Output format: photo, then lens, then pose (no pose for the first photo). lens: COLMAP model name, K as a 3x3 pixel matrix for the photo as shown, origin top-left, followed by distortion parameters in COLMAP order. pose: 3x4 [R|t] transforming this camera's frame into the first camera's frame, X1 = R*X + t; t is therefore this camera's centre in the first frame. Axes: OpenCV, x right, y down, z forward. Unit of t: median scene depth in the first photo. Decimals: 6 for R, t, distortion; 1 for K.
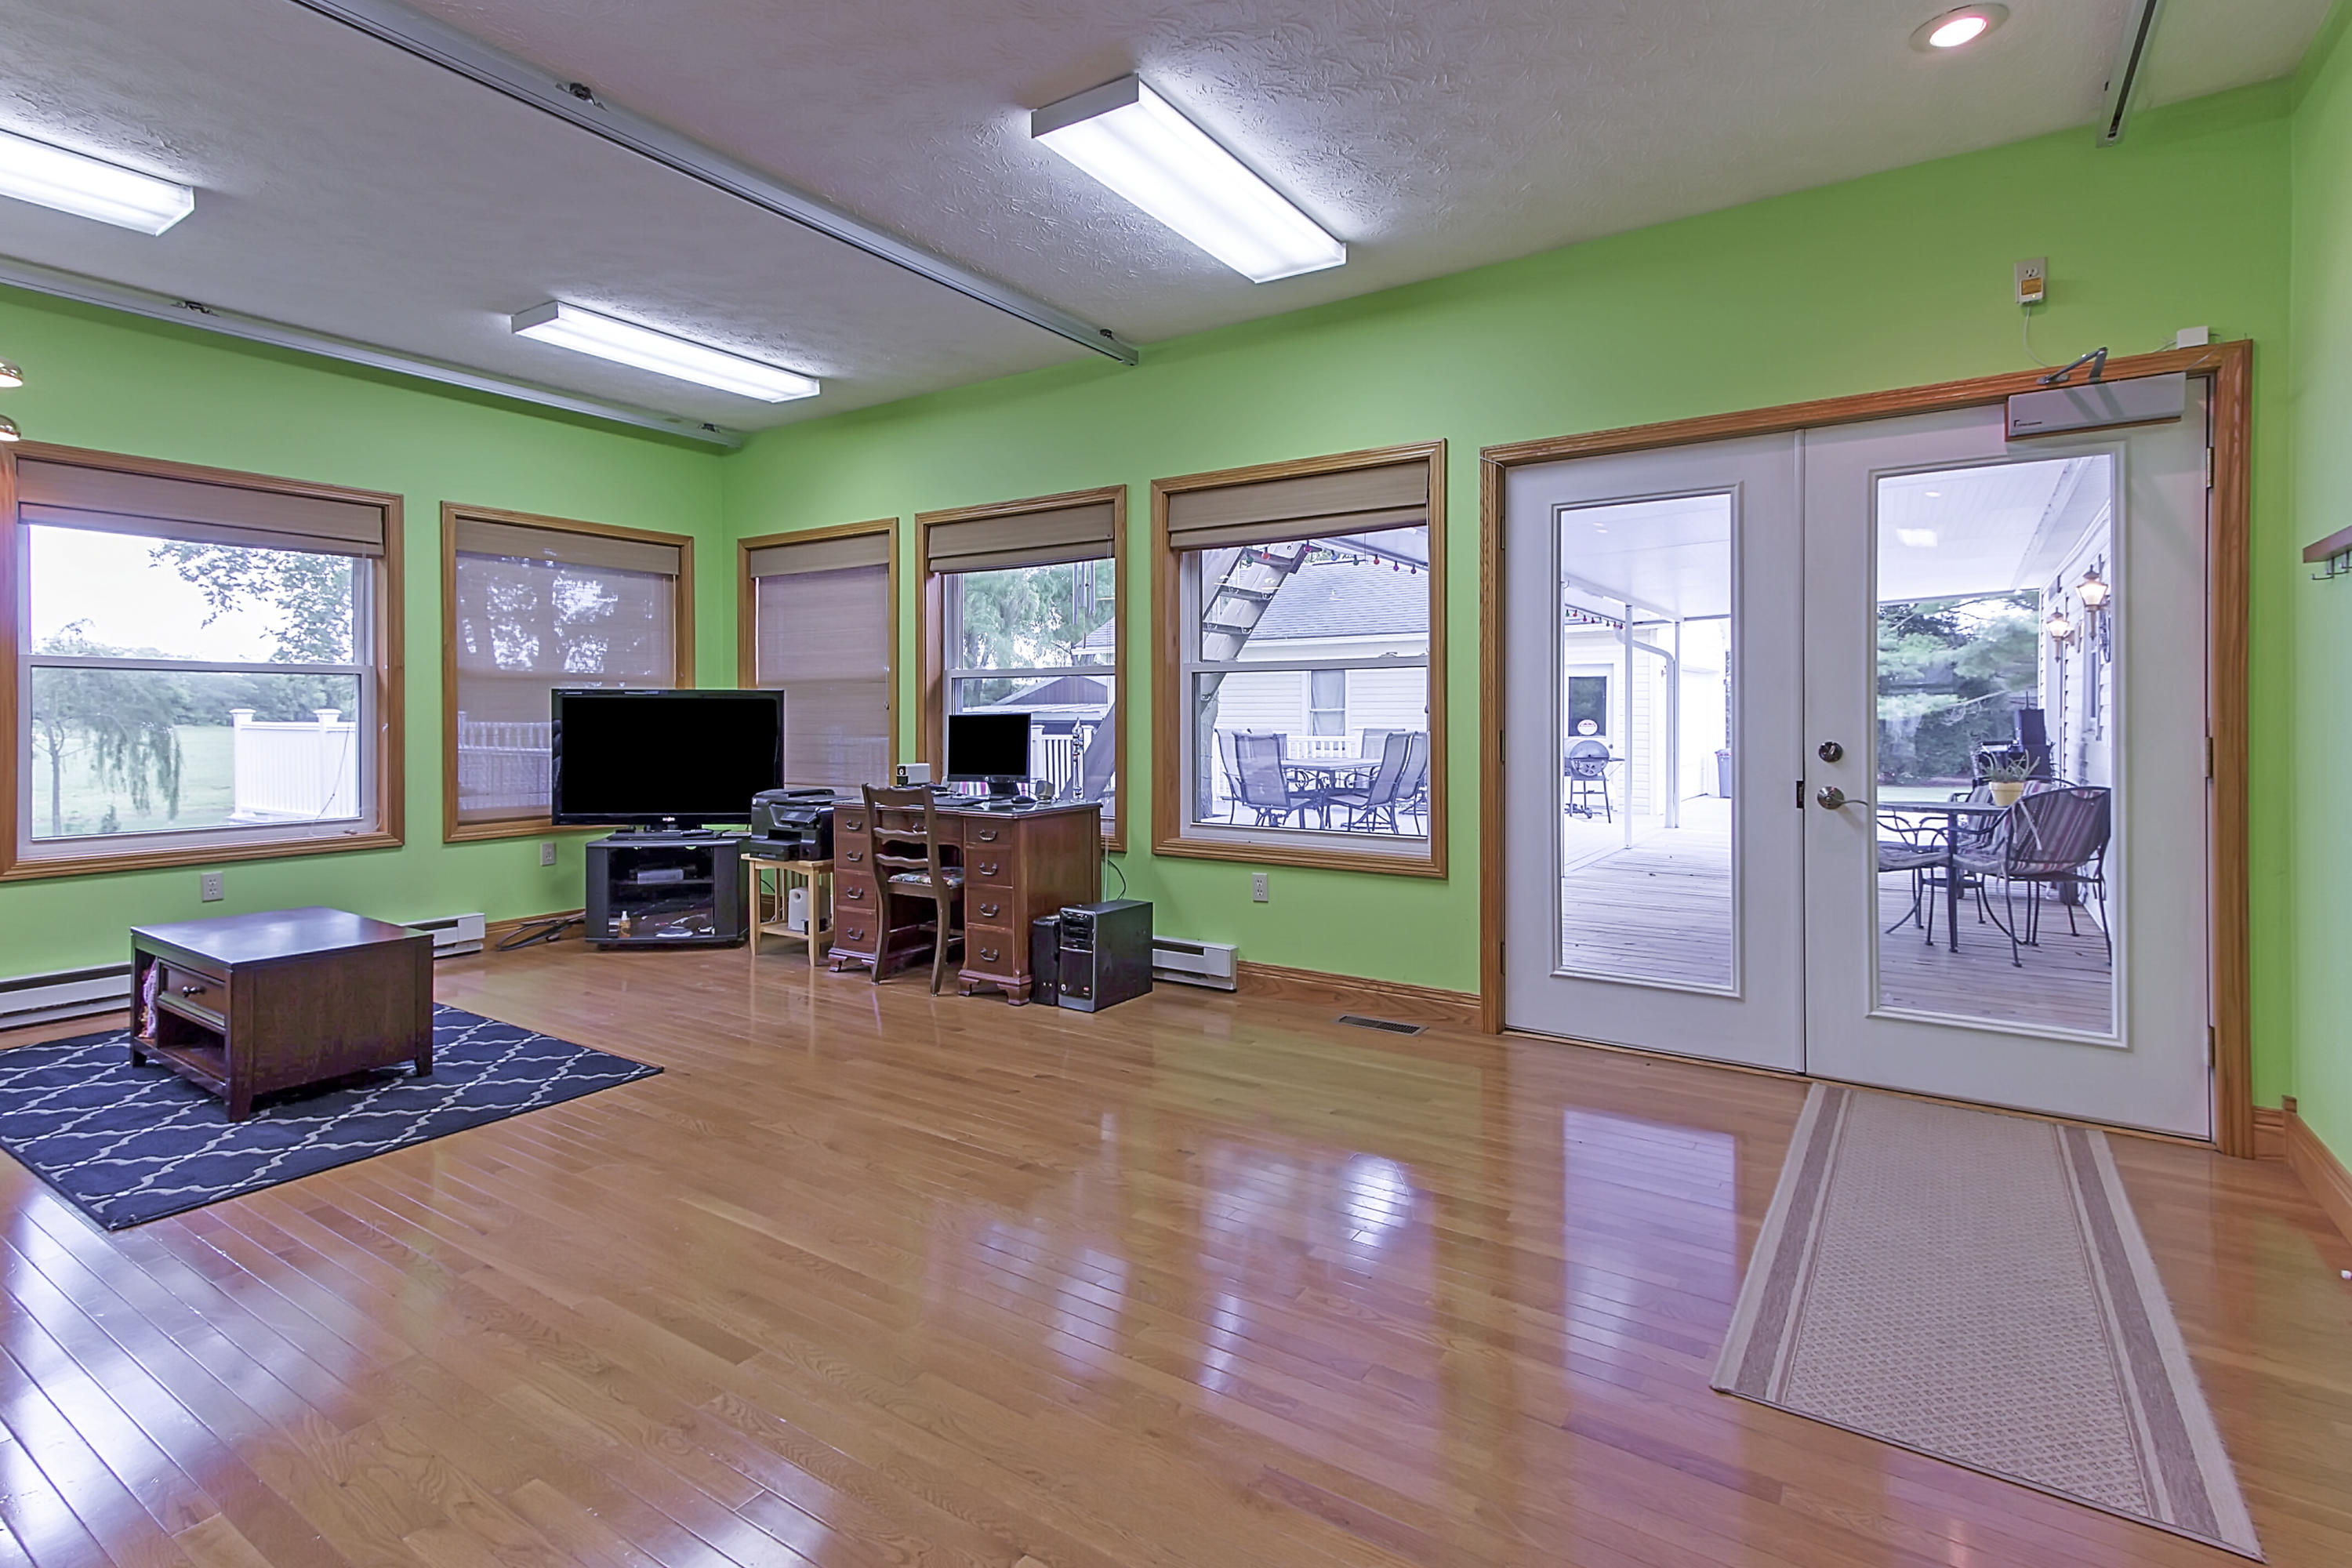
lens RADIAL K [[1135.2, 0, 1165.6], [0, 1135.2, 722.6], [0, 0, 1]] dist [0.006048, 0.000257]
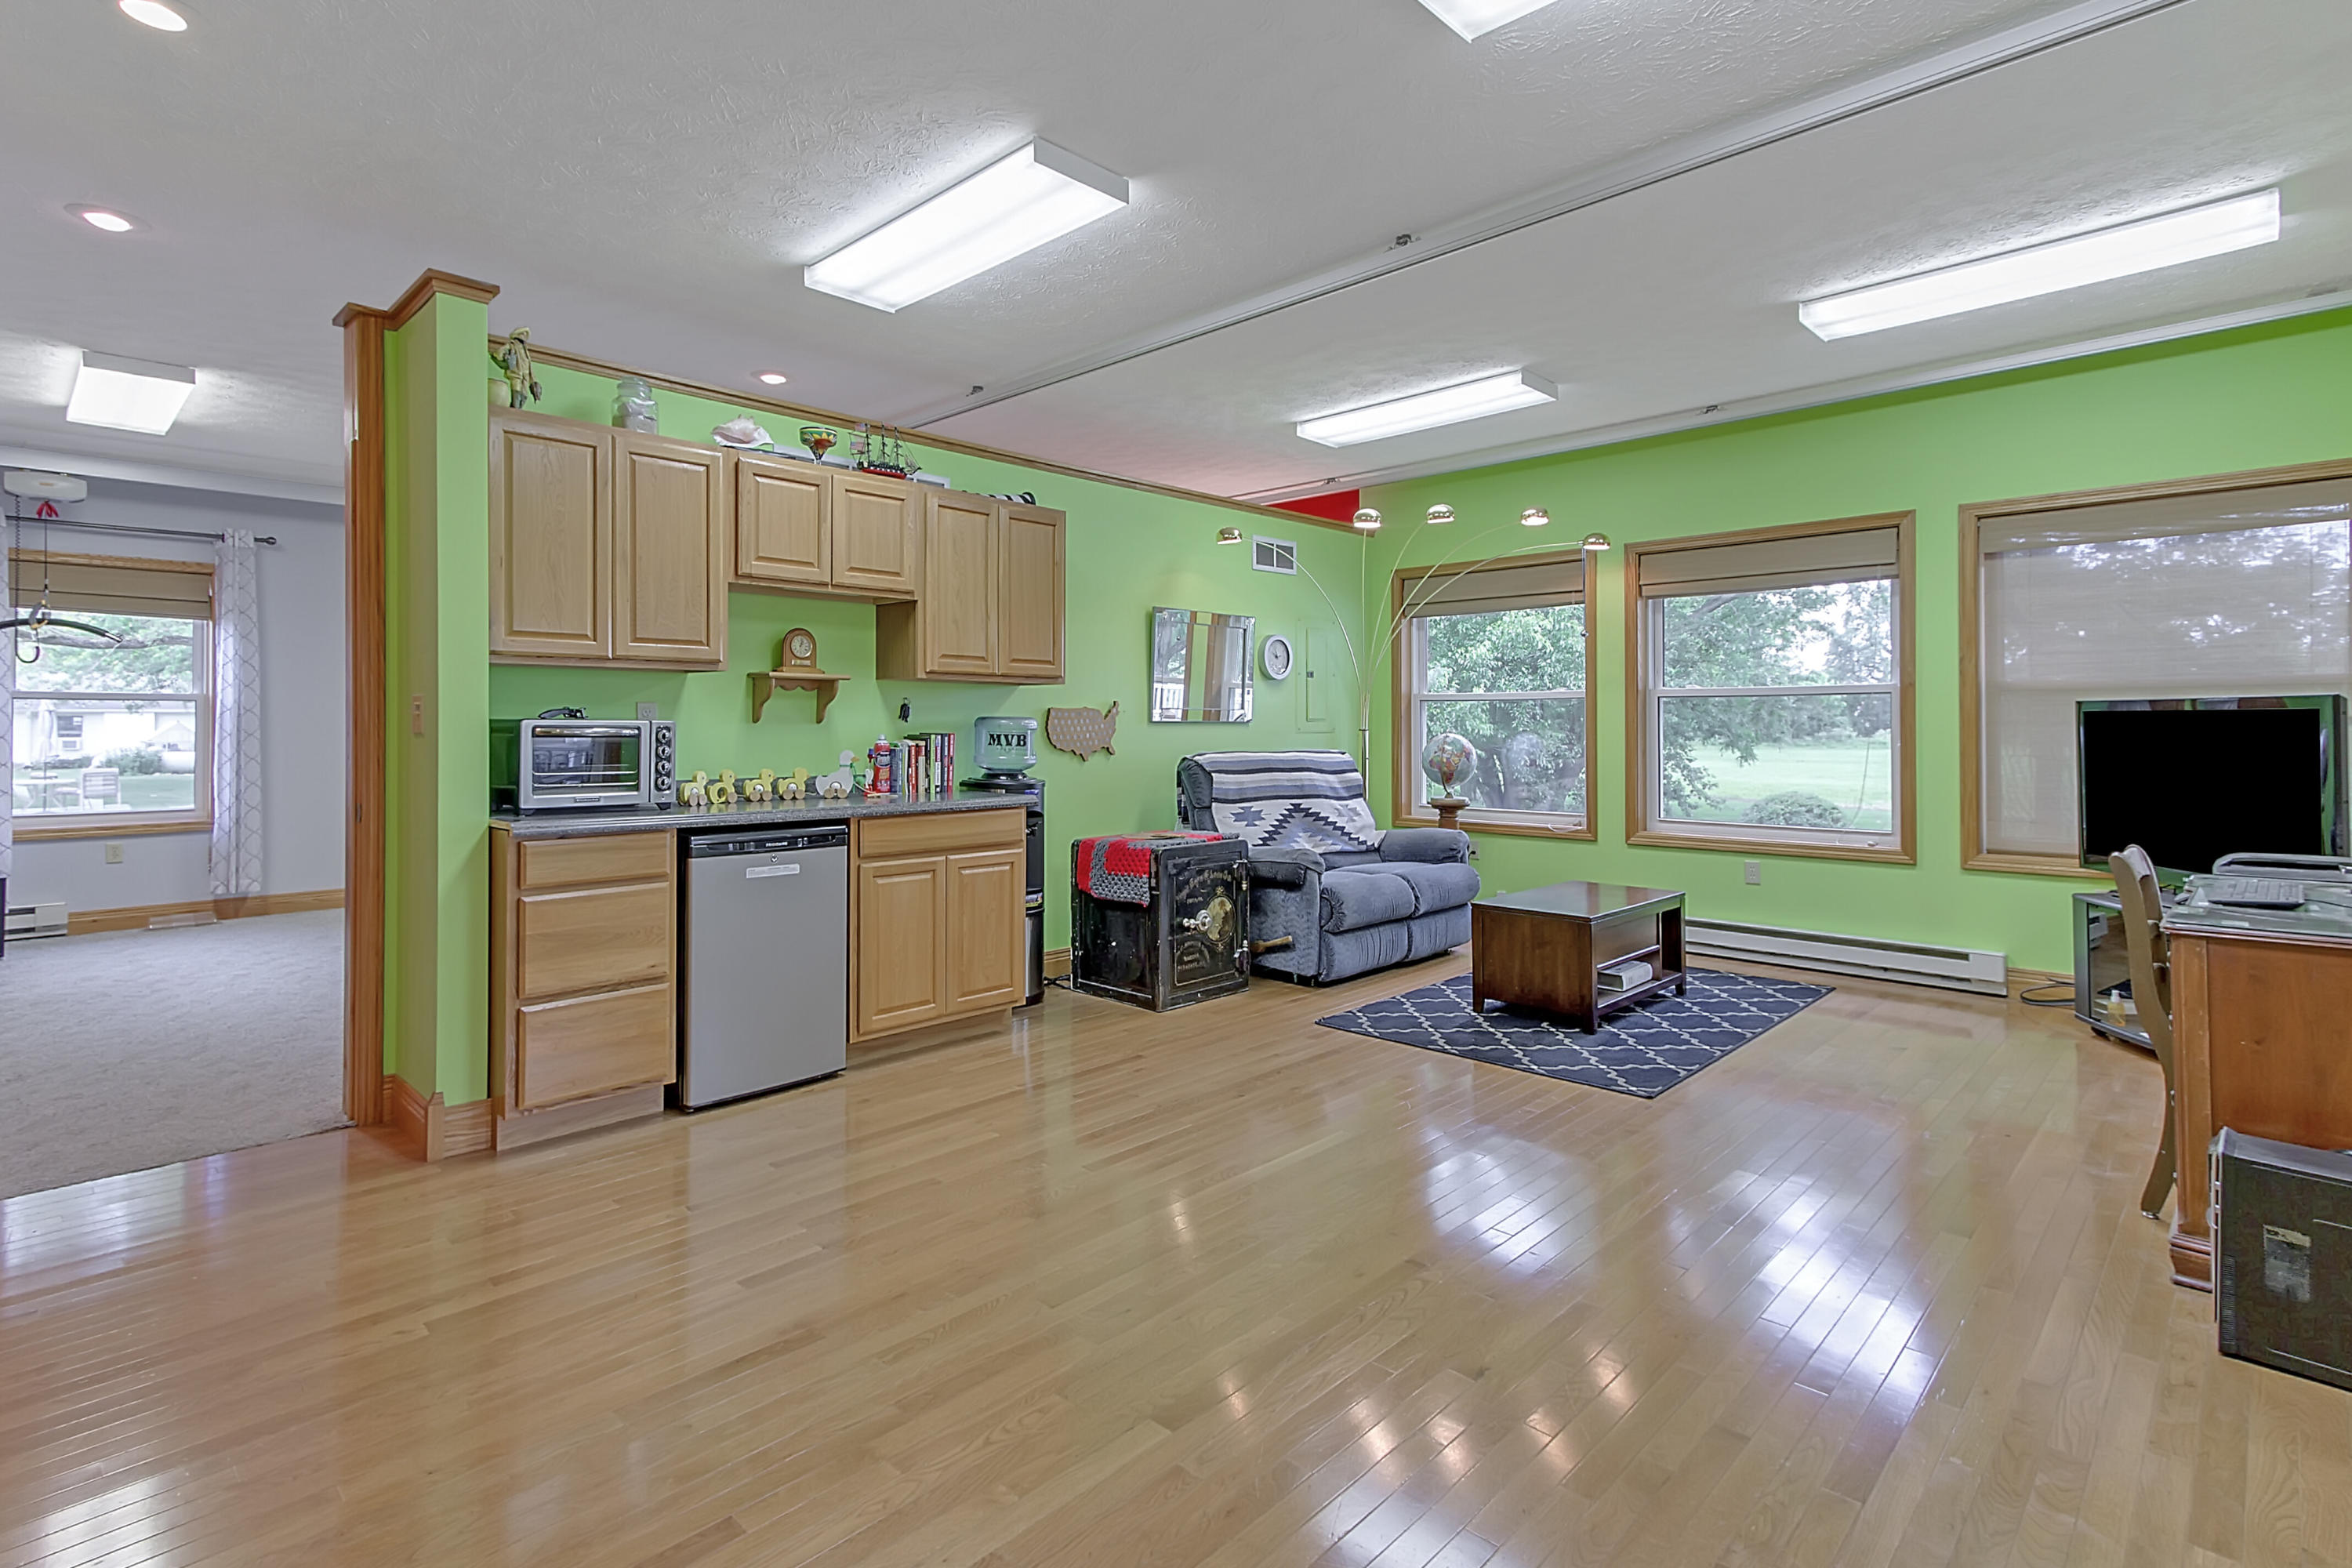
lens RADIAL K [[1135.2, 0, 1154.6], [0, 1135.2, 721.8], [0, 0, 1]] dist [0.006048, 0.000257]
pose [[-0.194182, -0.007205, -0.980939, 0.428503], [-0.002456, 0.999973, -0.006858, -0.007012], [0.980962, 0.001077, -0.194195, 0.545223]]
